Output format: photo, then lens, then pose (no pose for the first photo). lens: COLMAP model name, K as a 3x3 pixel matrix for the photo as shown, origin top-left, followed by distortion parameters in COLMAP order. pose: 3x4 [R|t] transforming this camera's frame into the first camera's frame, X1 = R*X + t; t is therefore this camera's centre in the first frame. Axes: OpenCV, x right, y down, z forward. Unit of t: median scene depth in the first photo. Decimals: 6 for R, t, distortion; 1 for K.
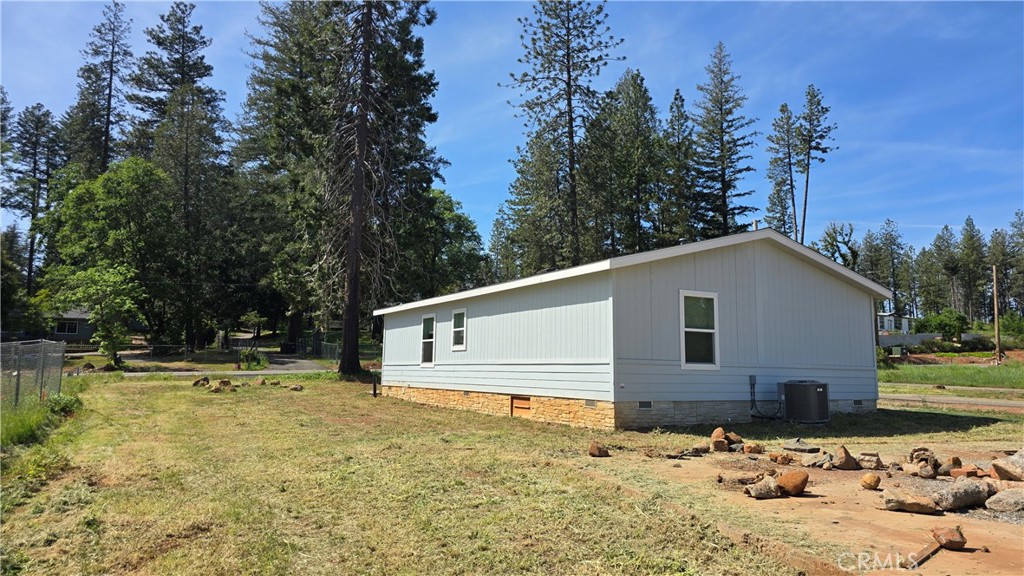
lens RADIAL K [[696.5, 0, 516.1], [0, 696.5, 284.0], [0, 0, 1]] dist [0.064298, -0.075490]
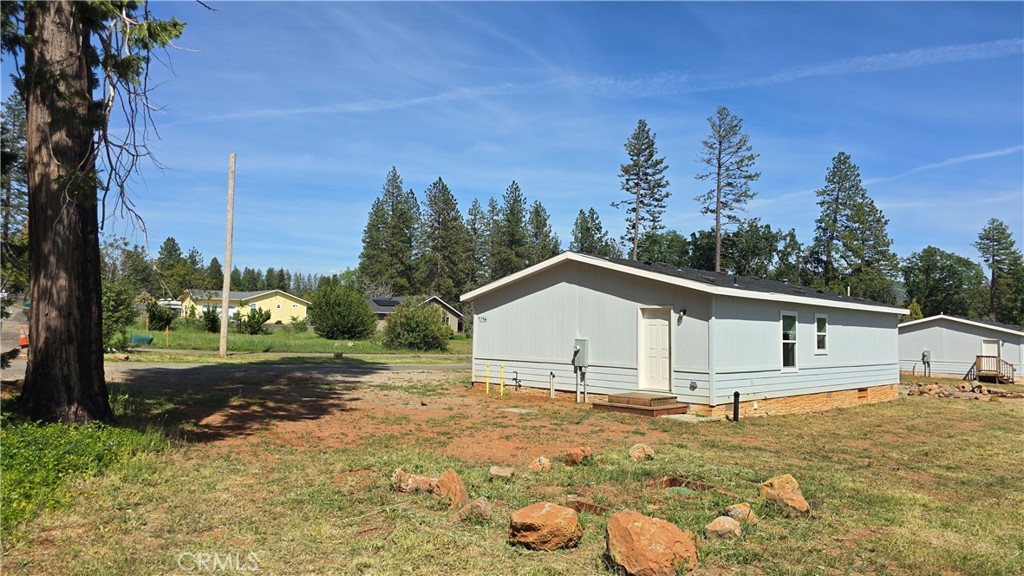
lens RADIAL K [[696.5, 0, 516.1], [0, 696.5, 284.0], [0, 0, 1]] dist [0.064298, -0.075490]
pose [[-0.289822, 0.054700, 0.955516, -0.895192], [-0.139067, 0.985363, -0.098590, 0.148825], [-0.946923, -0.161455, -0.277973, 1.626247]]
